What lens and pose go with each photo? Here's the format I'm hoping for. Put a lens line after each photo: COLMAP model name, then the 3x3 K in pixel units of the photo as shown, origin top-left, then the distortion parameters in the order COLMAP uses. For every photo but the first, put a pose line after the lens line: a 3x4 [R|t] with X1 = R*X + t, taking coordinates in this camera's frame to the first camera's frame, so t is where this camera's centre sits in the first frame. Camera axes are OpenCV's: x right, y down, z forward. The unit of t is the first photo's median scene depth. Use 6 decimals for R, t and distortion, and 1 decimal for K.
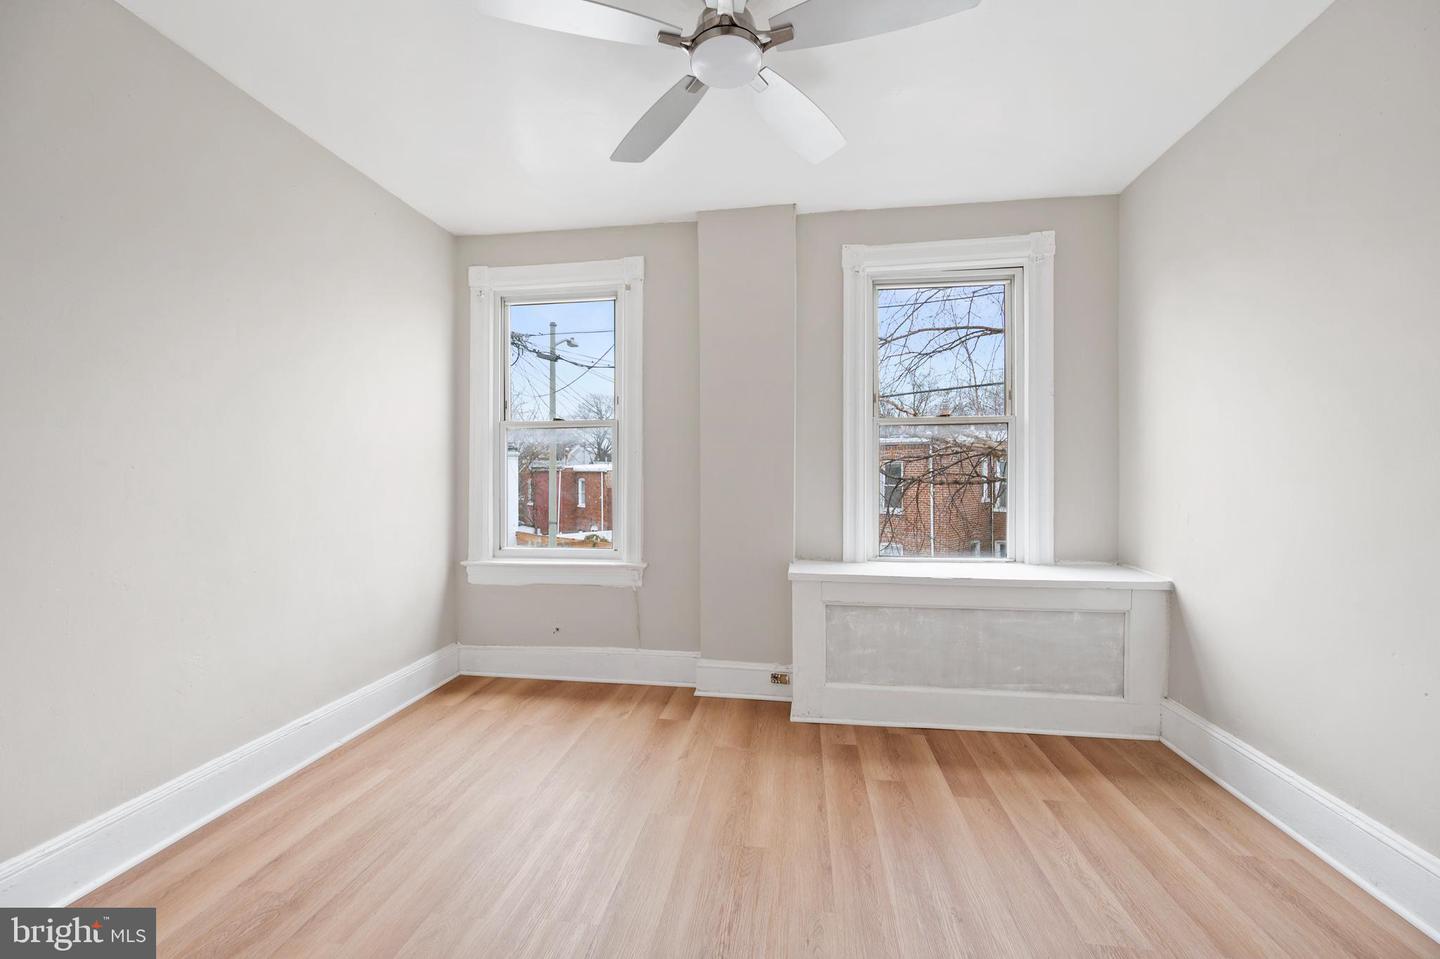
lens RADIAL K [[569.2, 0, 718.5], [0, 569.2, 472.9], [0, 0, 1]] dist [0.000756, 0.000242]
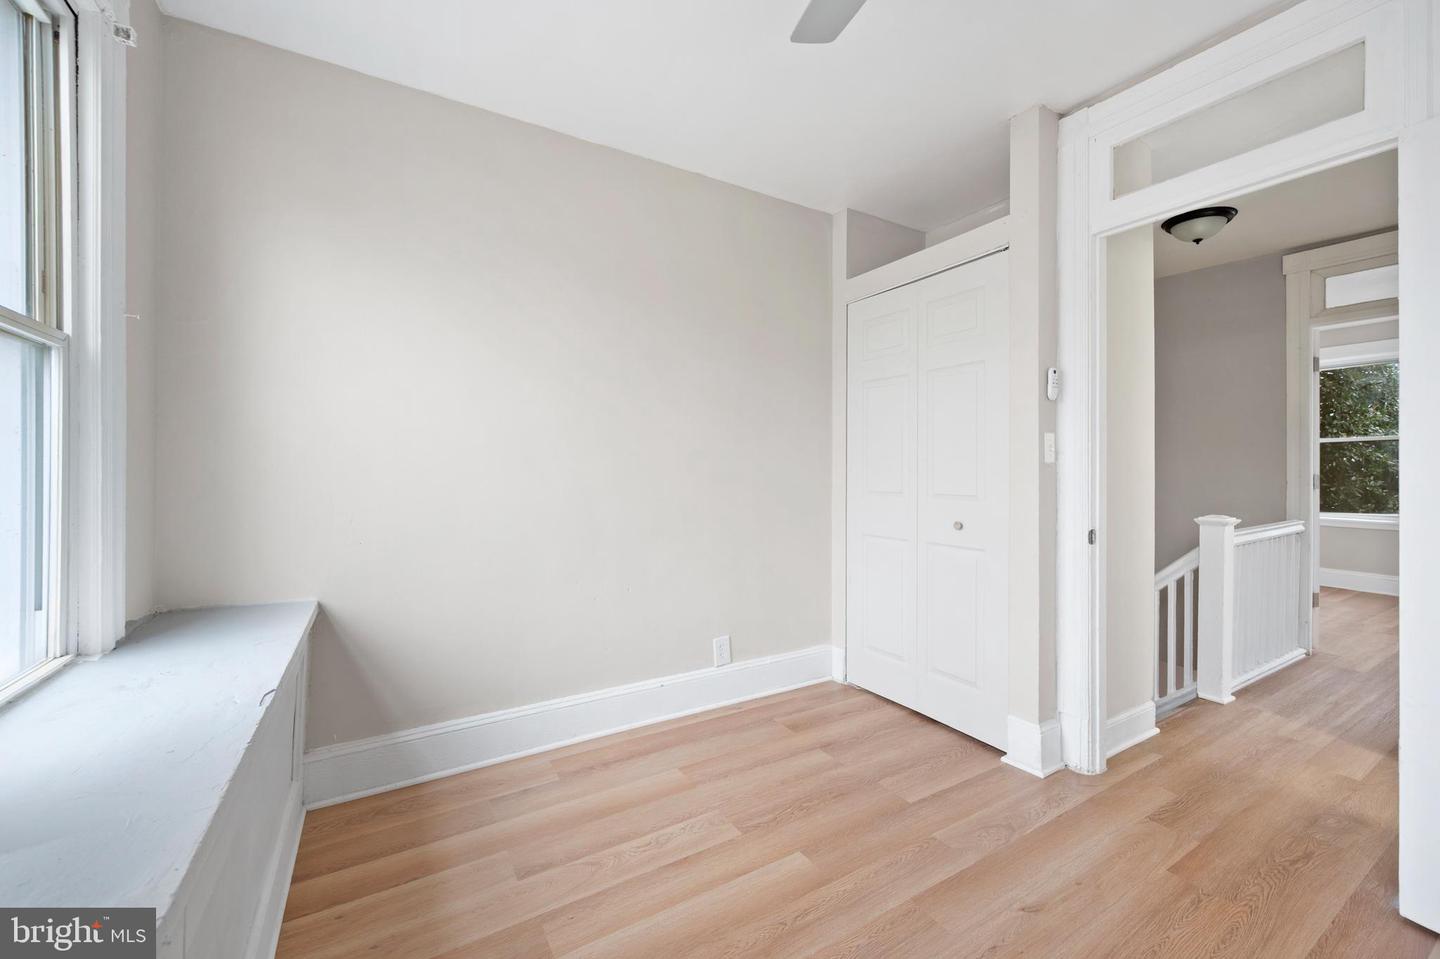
lens RADIAL K [[569.2, 0, 718.5], [0, 569.2, 472.9], [0, 0, 1]] dist [0.000756, 0.000242]
pose [[-0.626581, -0.002863, 0.779351, -0.202949], [-0.003419, 0.999994, 0.000925, 0.010357], [-0.779349, -0.002085, -0.626587, 1.211073]]
